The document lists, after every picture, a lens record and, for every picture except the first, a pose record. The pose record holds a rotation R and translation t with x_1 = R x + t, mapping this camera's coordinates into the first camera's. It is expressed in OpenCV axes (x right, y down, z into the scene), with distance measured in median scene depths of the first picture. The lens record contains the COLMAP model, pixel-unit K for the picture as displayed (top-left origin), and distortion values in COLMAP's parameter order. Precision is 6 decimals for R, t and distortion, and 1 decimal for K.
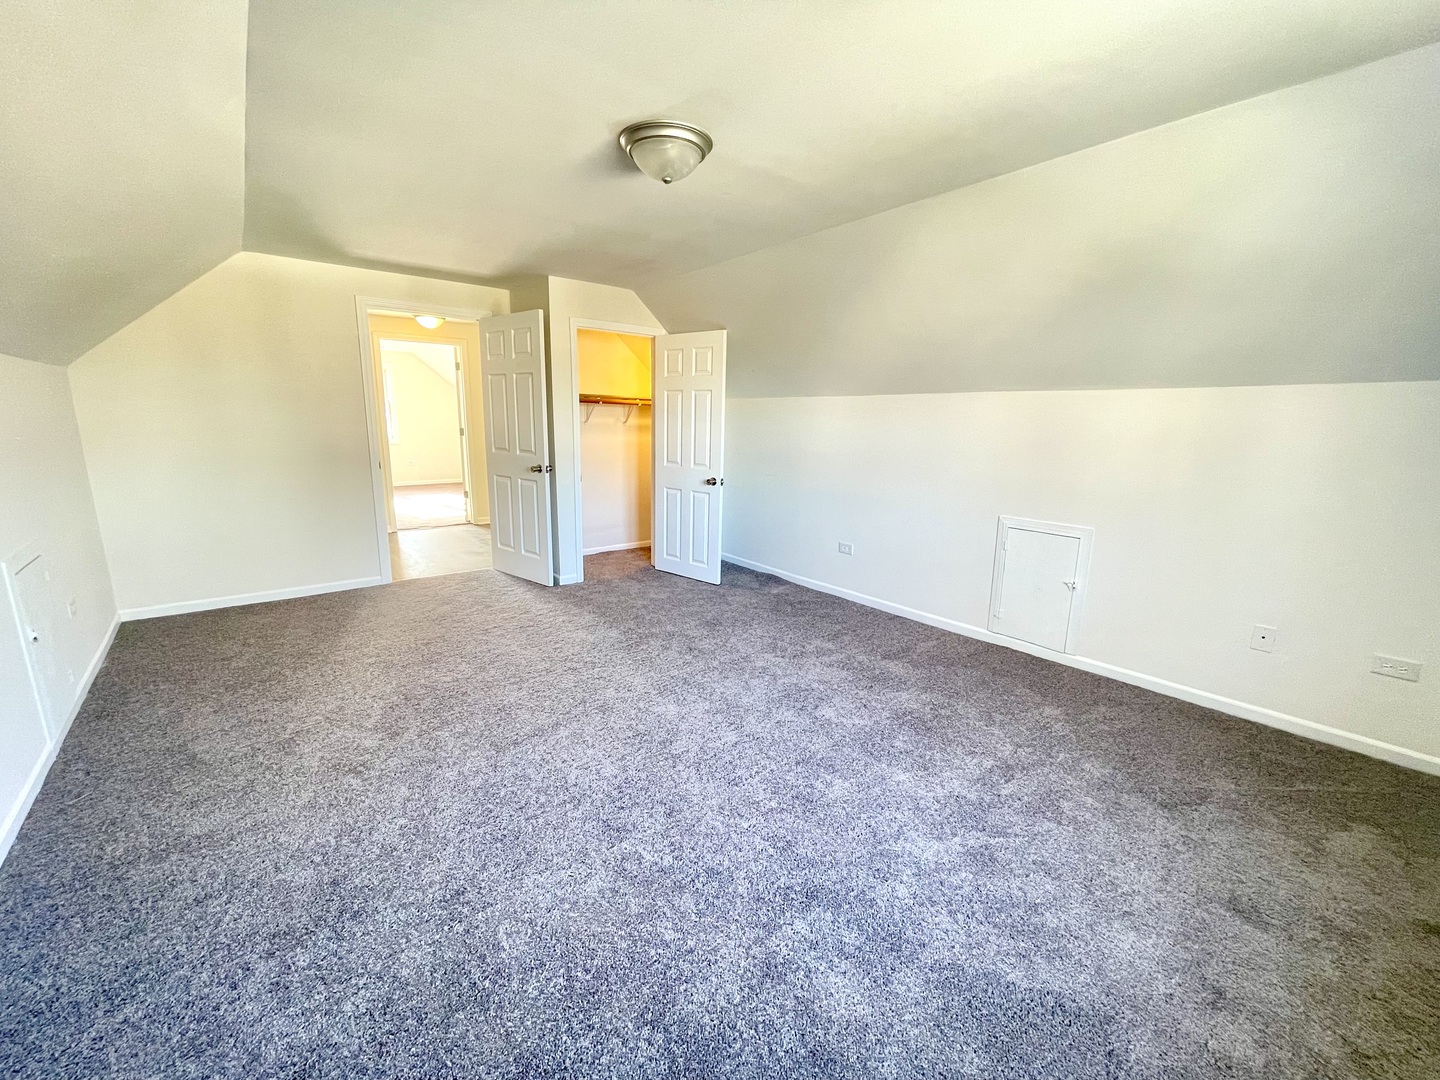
lens RADIAL K [[576.0, 0, 720.0], [0, 576.0, 540.0], [0, 0, 1]] dist [-0.001238, -0.000037]
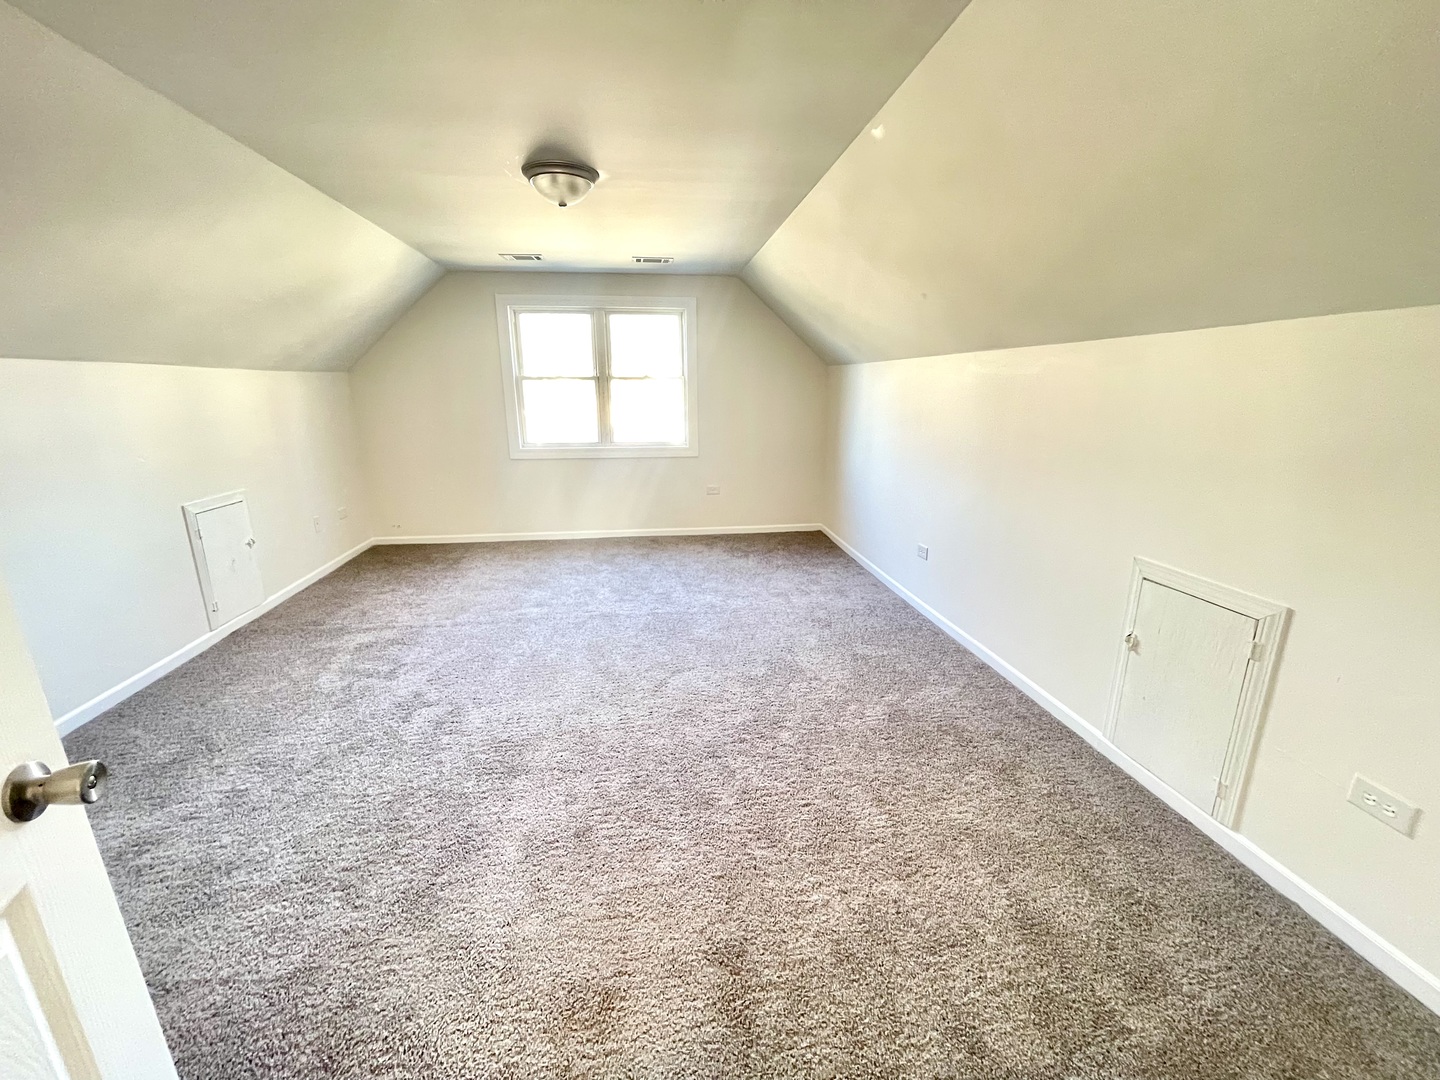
lens RADIAL K [[576.0, 0, 720.0], [0, 576.0, 540.0], [0, 0, 1]] dist [-0.001238, -0.000037]
pose [[-0.850548, -0.149025, 0.504341, -0.681355], [0.099833, 0.895817, 0.433065, -0.296684], [-0.516335, 0.418692, -0.747058, 1.251604]]
